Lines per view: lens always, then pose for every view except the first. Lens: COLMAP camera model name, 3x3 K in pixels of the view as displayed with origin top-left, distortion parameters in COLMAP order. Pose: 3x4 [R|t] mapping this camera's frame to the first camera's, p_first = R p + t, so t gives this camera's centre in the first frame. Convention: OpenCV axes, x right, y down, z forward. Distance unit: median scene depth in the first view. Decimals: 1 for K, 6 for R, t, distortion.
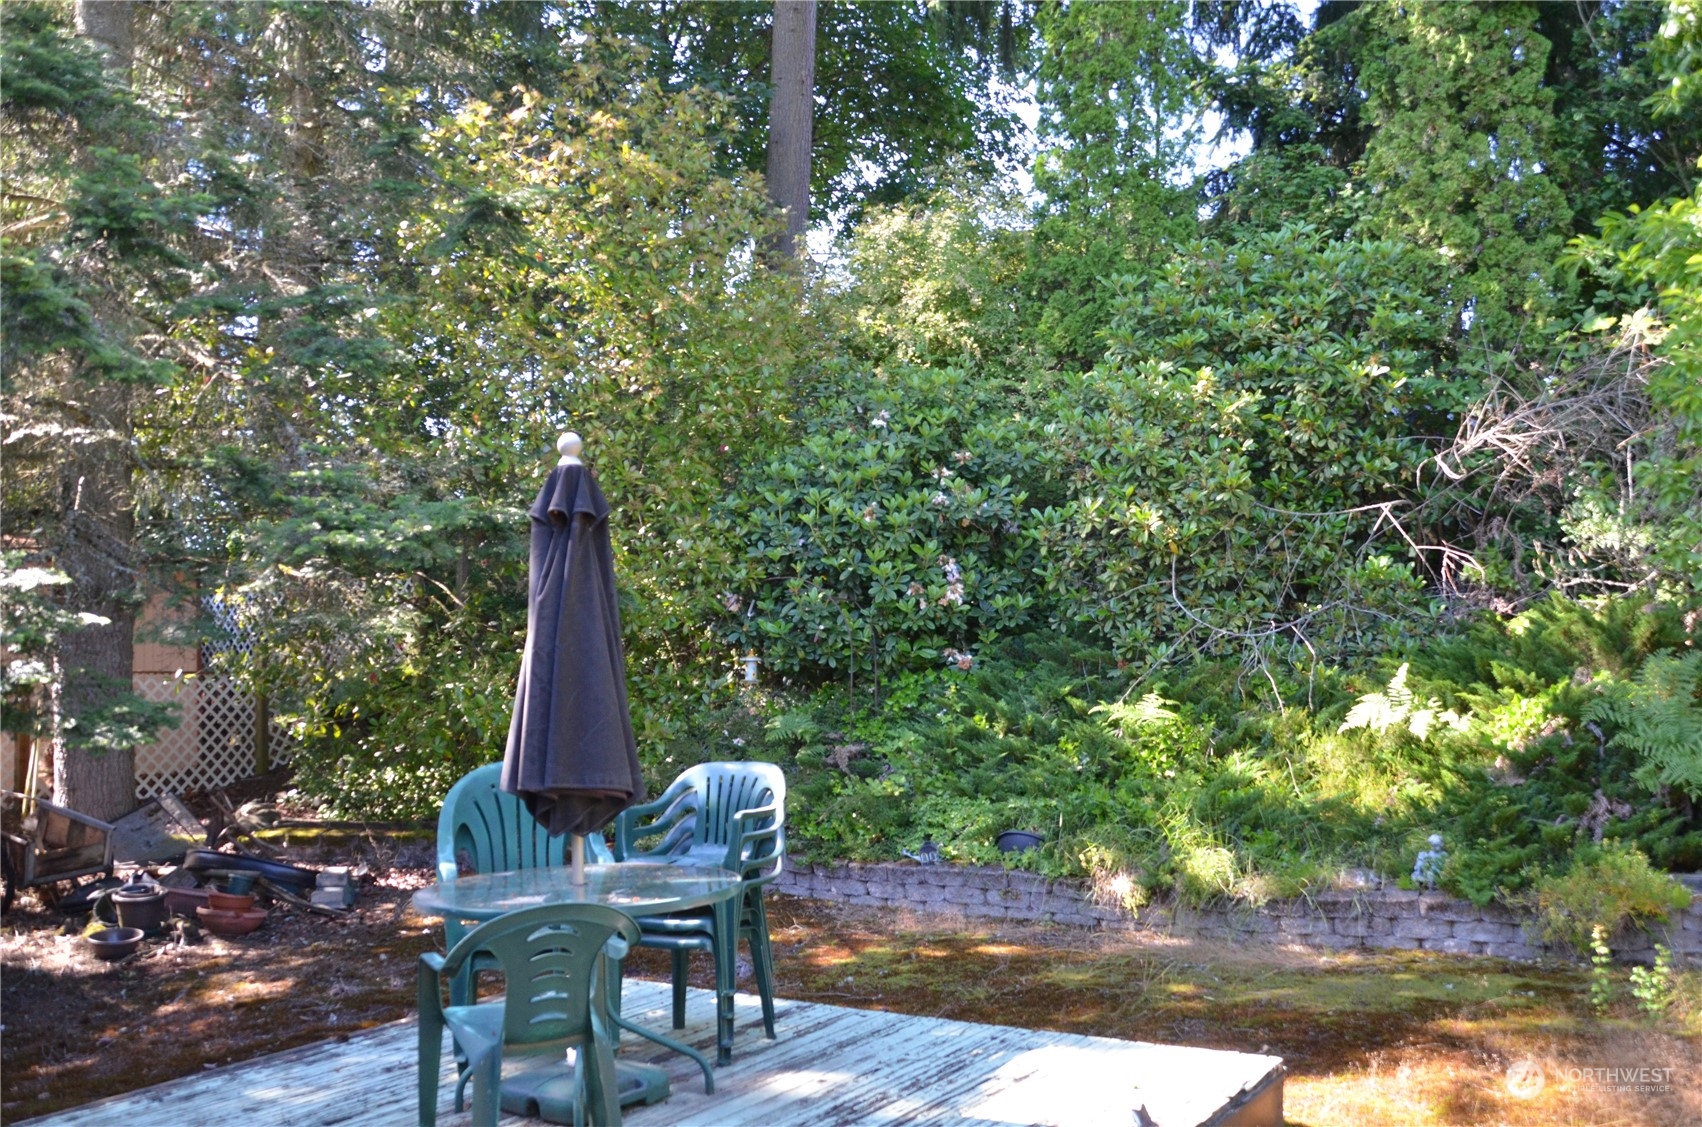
lens RADIAL K [[1441.2, 0, 868.2], [0, 1441.2, 593.4], [0, 0, 1]] dist [-0.140879, 0.147941]
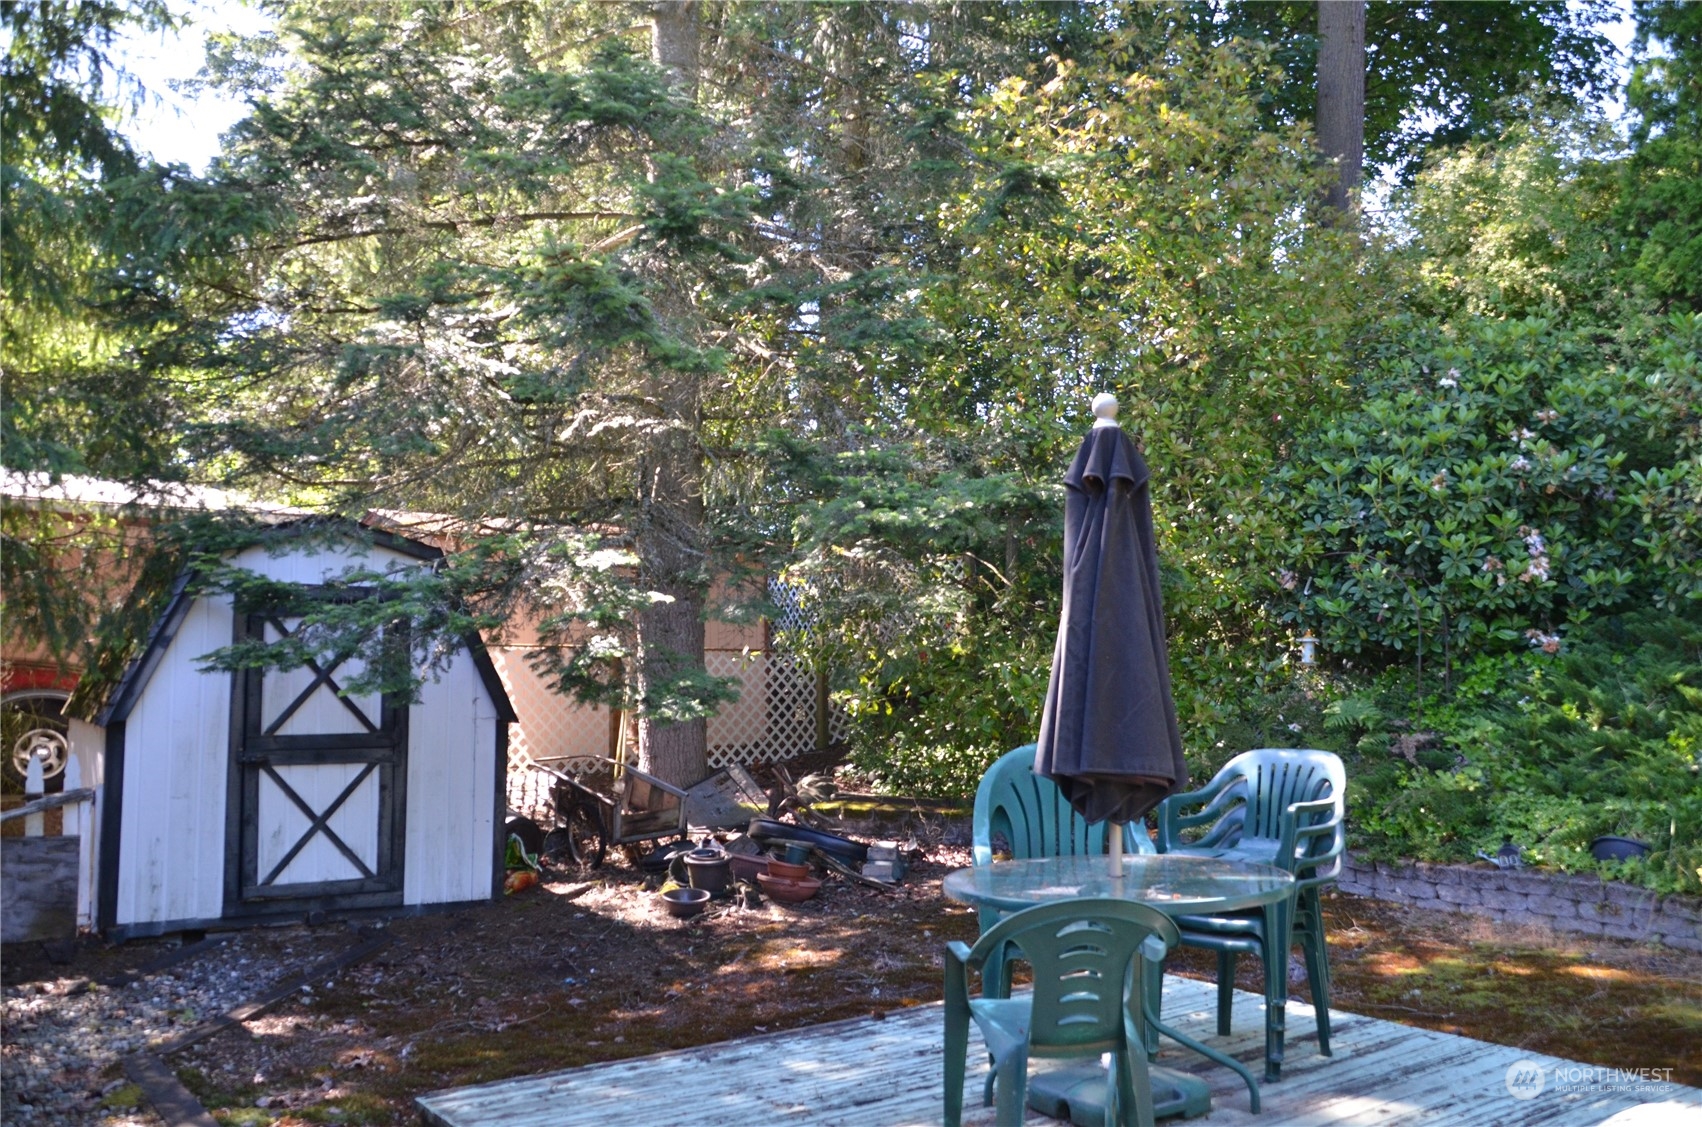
lens RADIAL K [[1446.9, 0, 861.9], [0, 1446.9, 587.5], [0, 0, 1]] dist [-0.148915, 0.156234]
pose [[0.927084, -0.005138, -0.374819, -0.001882], [0.008311, 0.999942, 0.006851, 0.002729], [0.374762, -0.009467, 0.927073, 0.027002]]
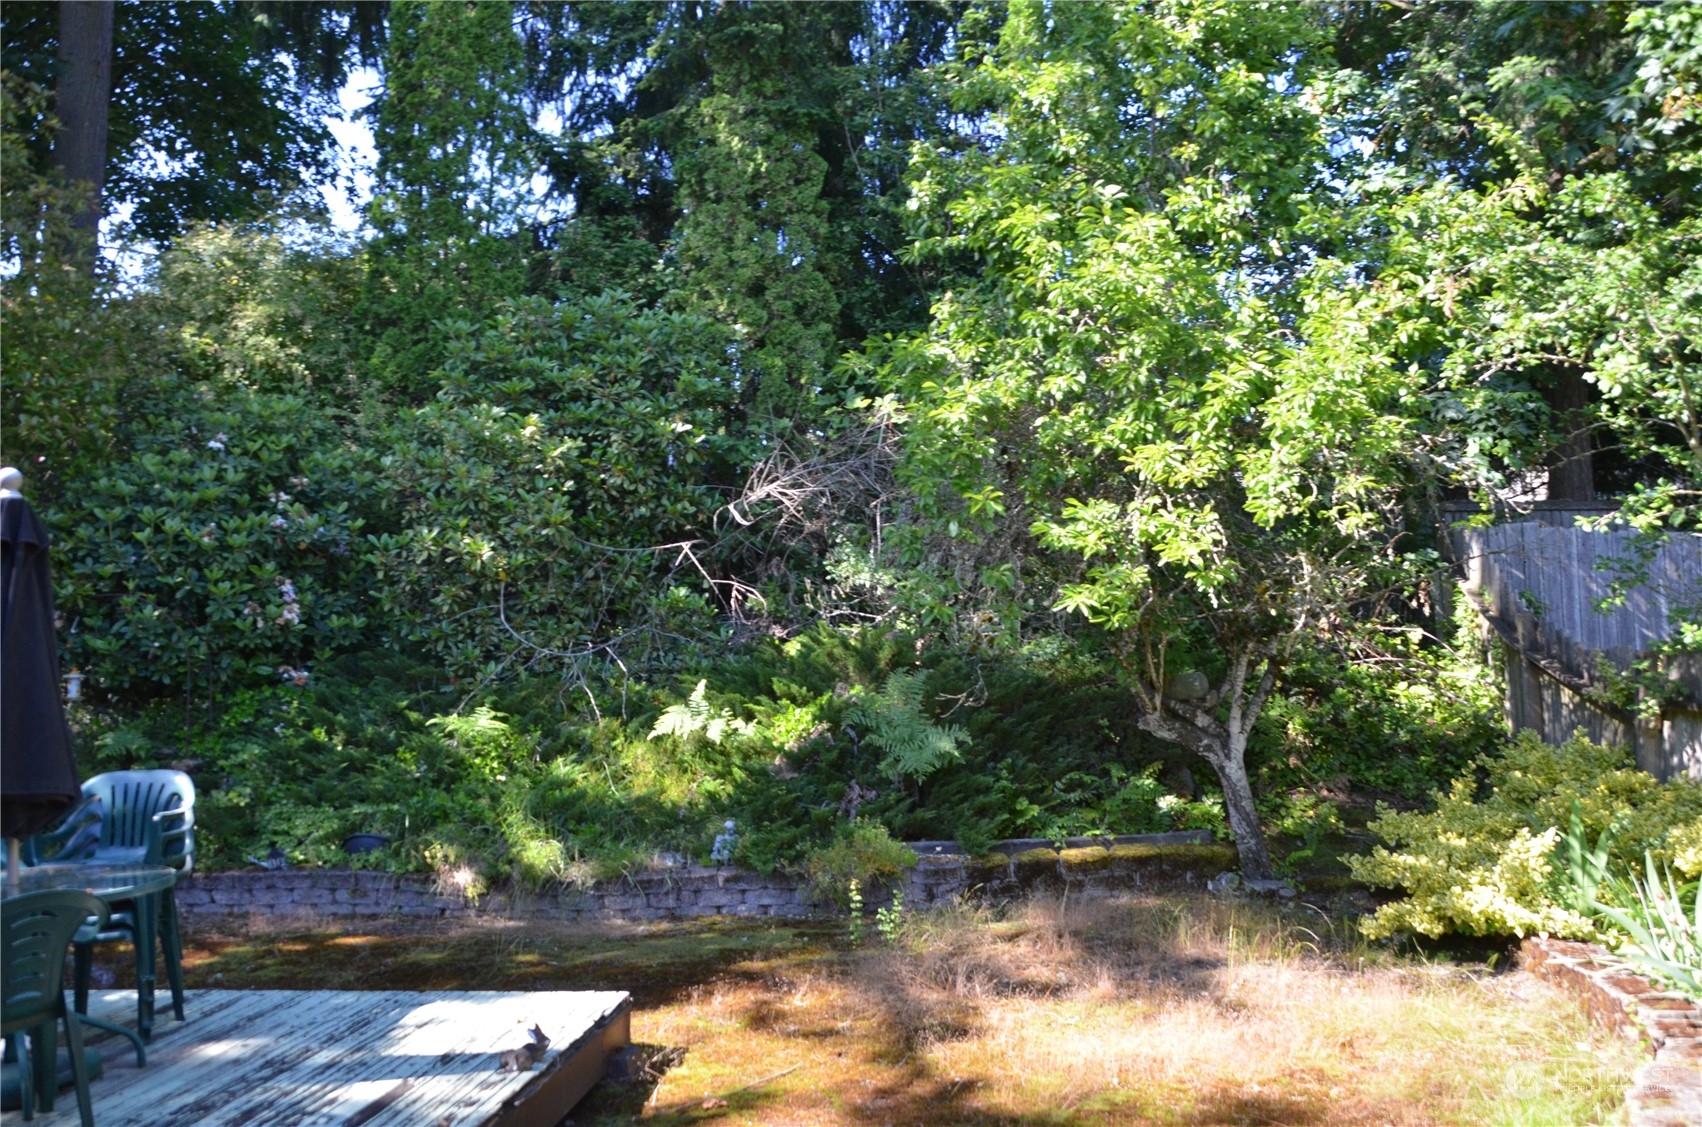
lens RADIAL K [[1410.0, 0, 834.1], [0, 1410.0, 617.8], [0, 0, 1]] dist [-0.137397, 0.167918]
pose [[0.890413, 0.014826, 0.454913, -0.049199], [-0.016864, 0.999858, 0.000422, -0.003813], [-0.454842, -0.008048, 0.890536, -0.081308]]
